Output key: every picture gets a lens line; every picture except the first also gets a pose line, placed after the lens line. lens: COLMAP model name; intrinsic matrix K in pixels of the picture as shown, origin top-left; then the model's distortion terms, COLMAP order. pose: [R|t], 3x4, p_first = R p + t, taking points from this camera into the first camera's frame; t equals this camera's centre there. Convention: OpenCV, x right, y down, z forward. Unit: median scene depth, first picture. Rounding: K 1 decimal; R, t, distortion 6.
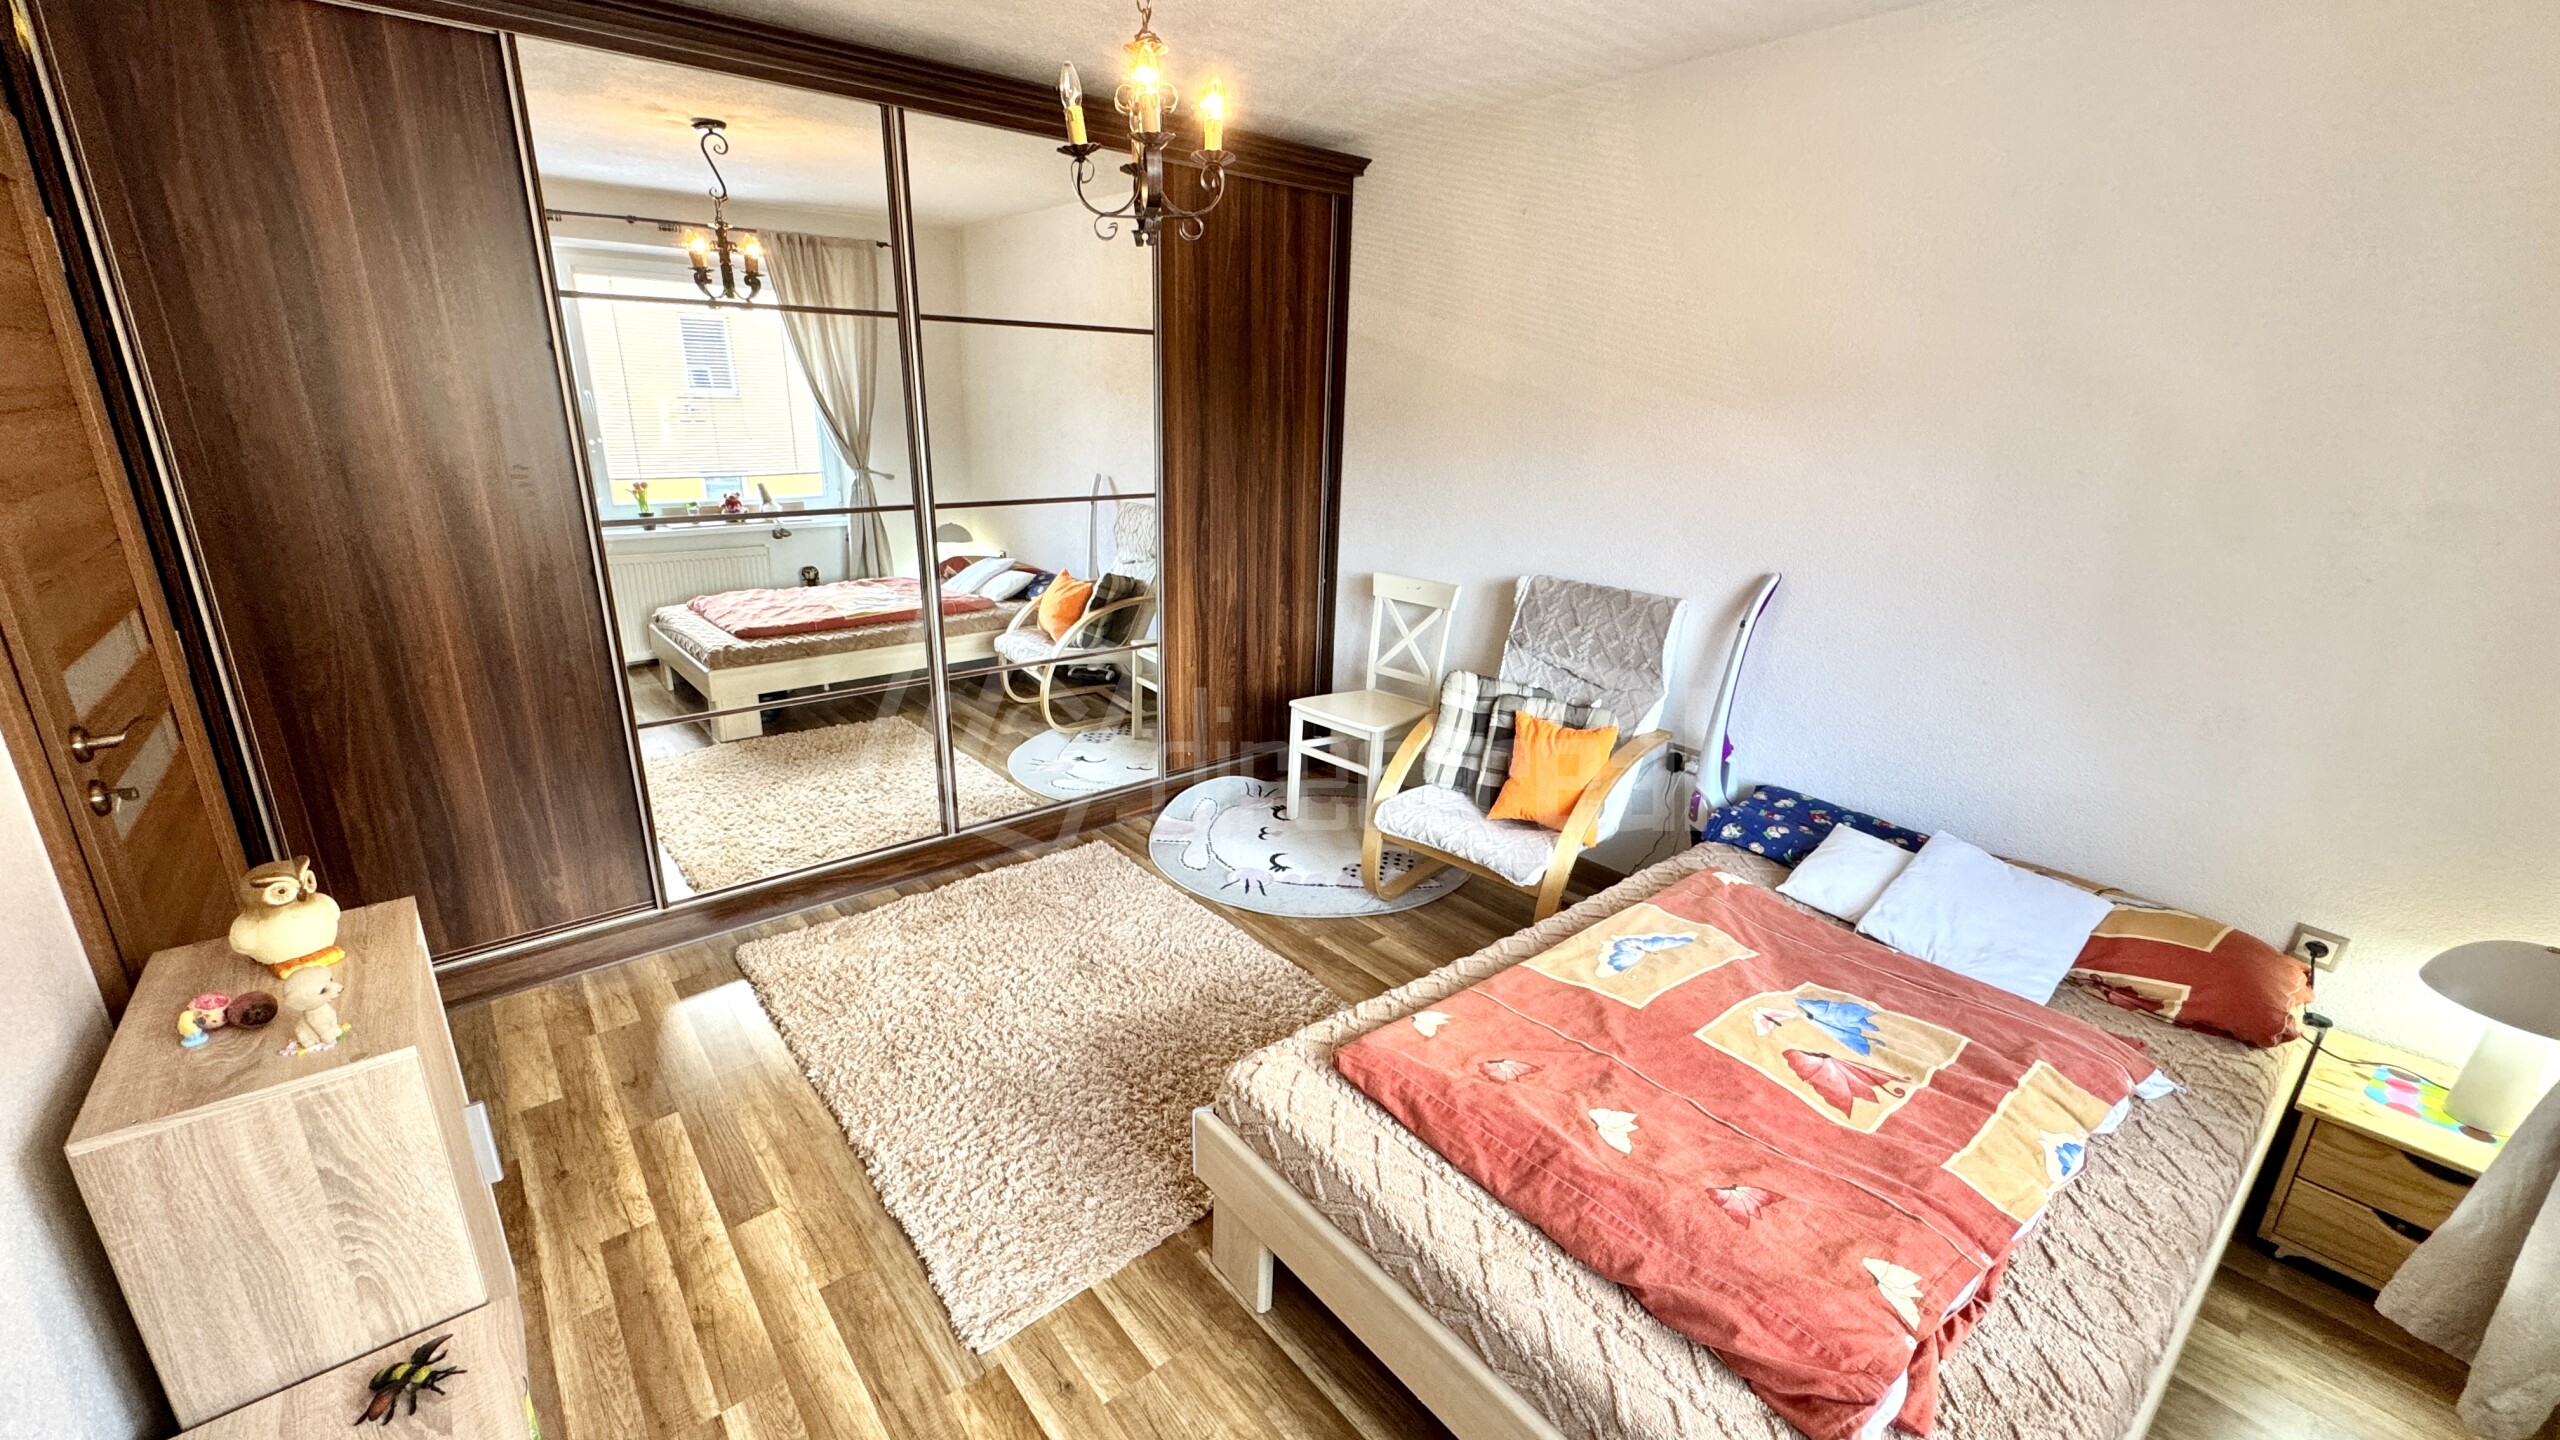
lens RADIAL K [[1021.0, 0, 1279.9], [0, 1021.0, 719.3], [0, 0, 1]] dist [-0.004511, 0.000646]
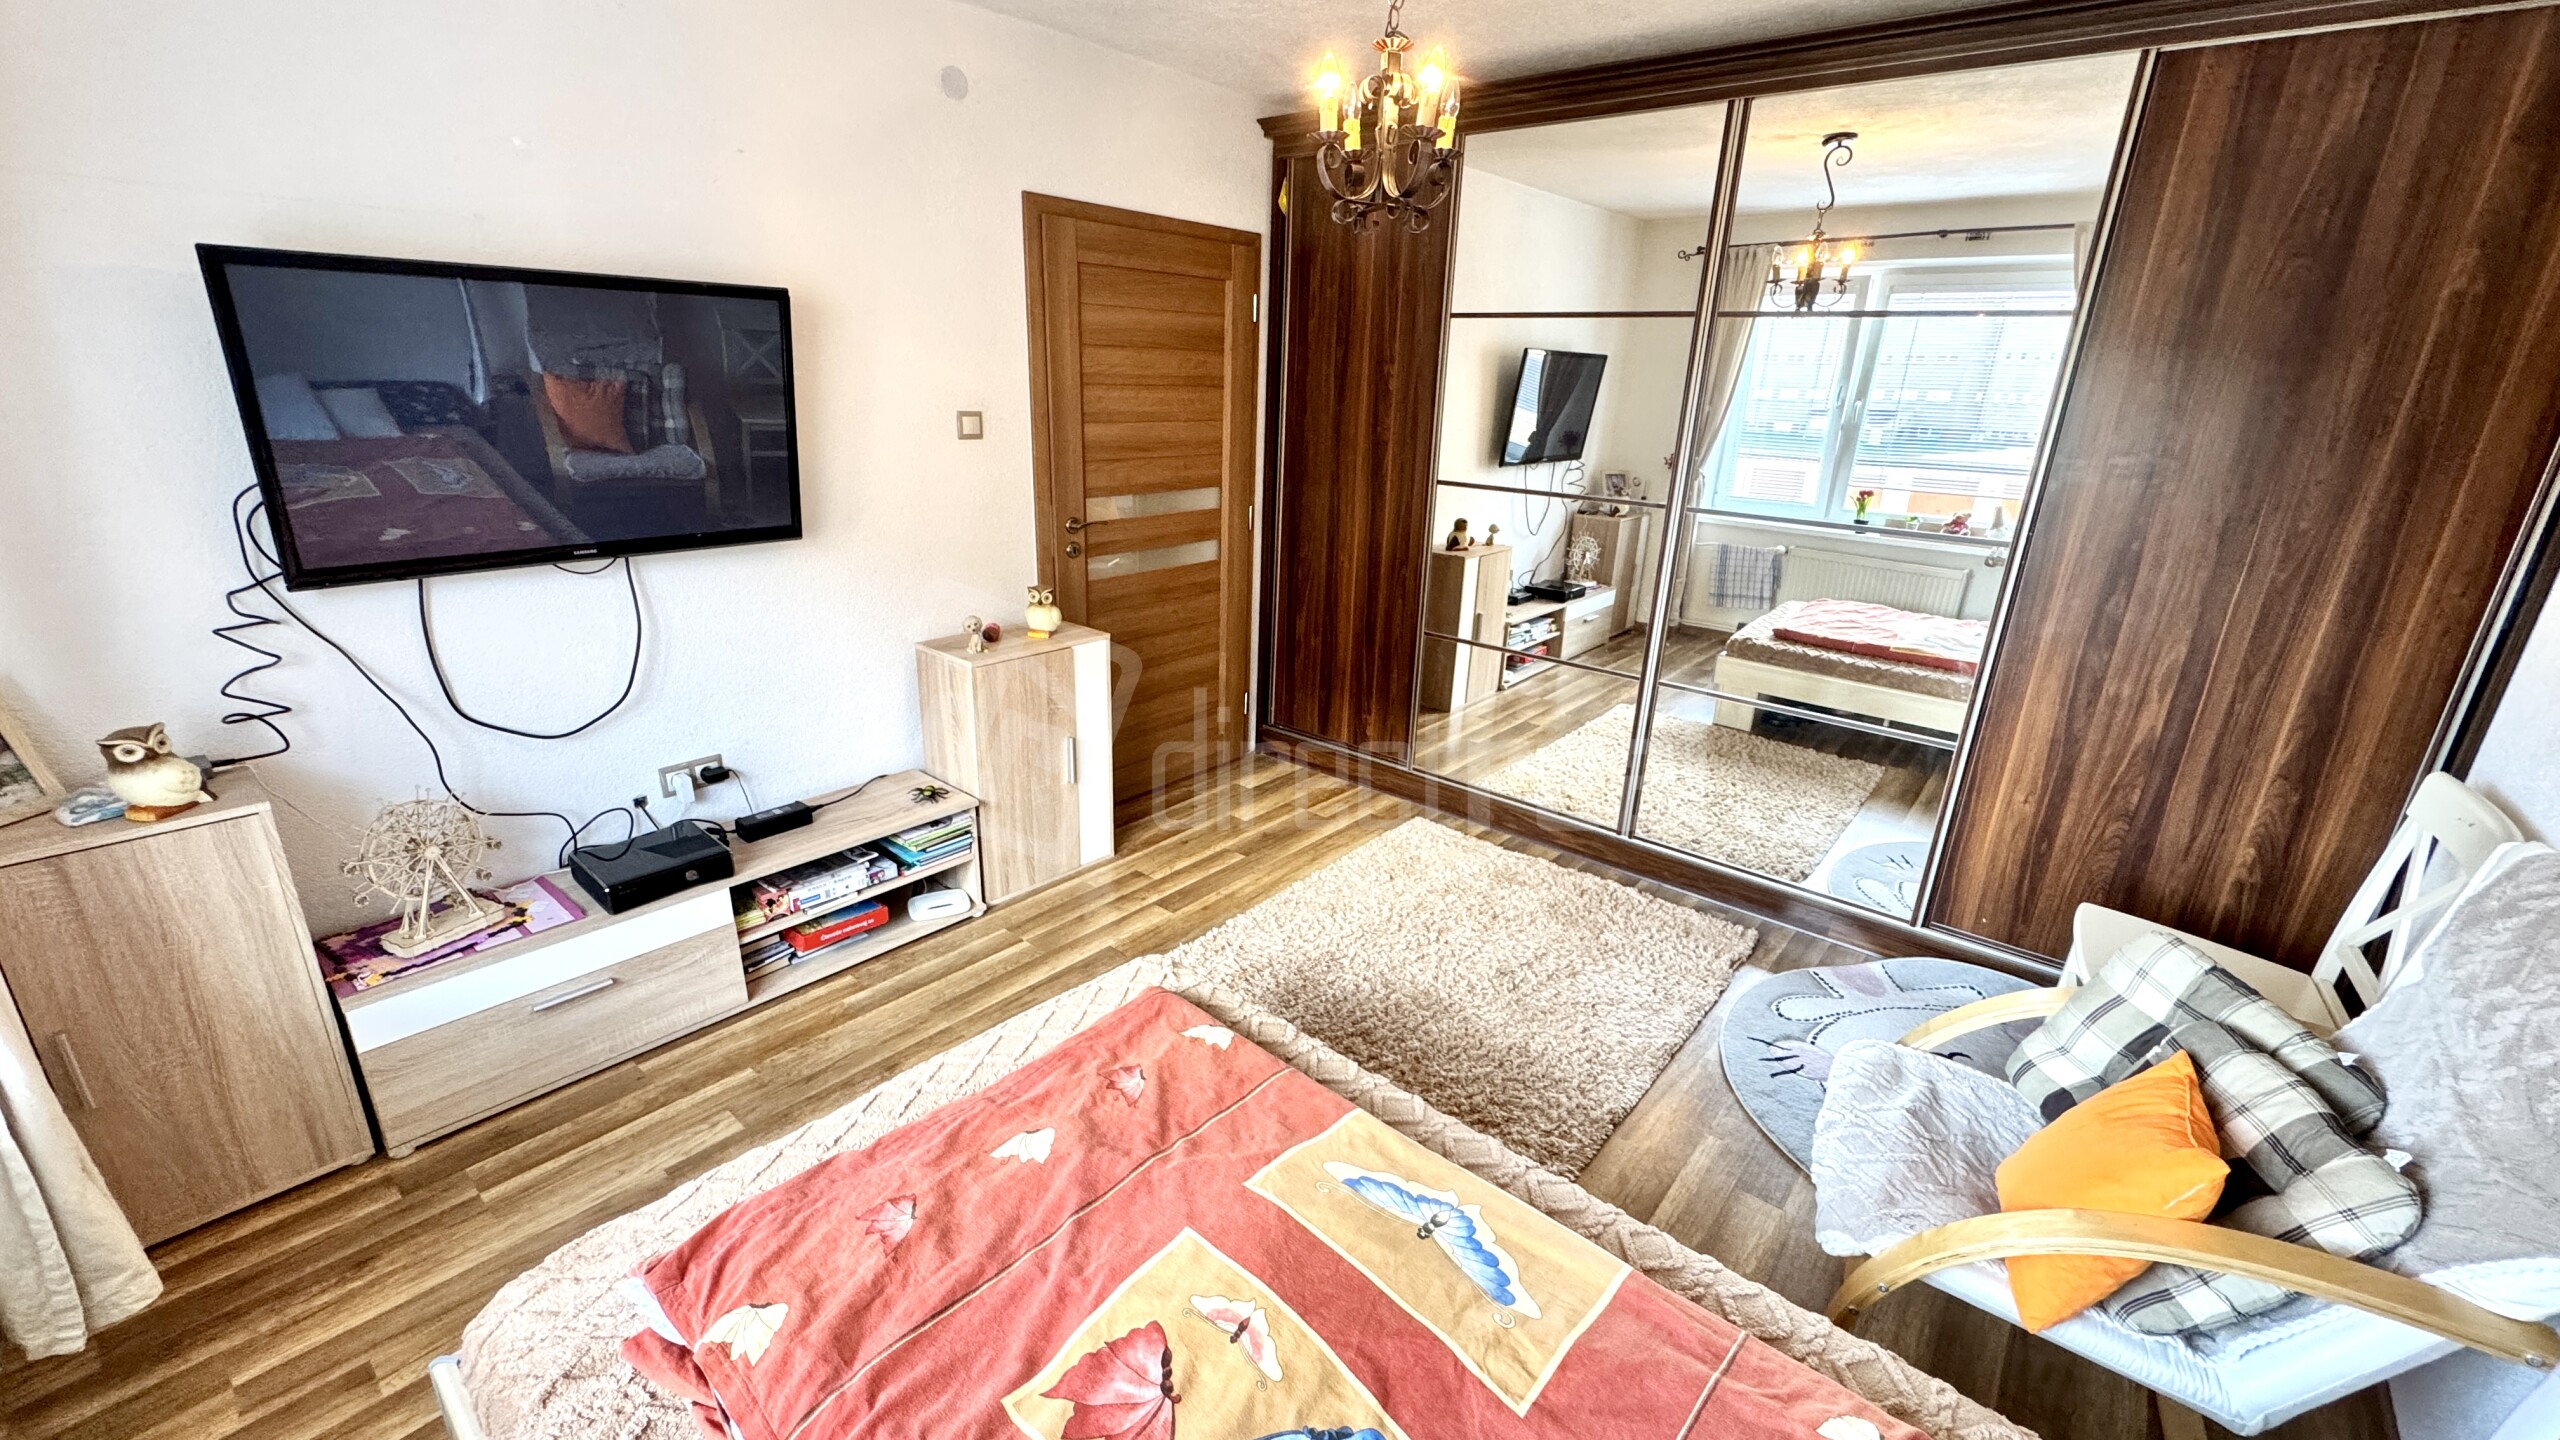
lens RADIAL K [[1021.0, 0, 1278.7], [0, 1021.0, 713.6], [0, 0, 1]] dist [-0.004511, 0.000646]
pose [[0.172933, 0.298211, -0.938703, 0.580954], [-0.326421, 0.916553, 0.231039, -0.129891], [0.929270, 0.266459, 0.255845, 0.451223]]
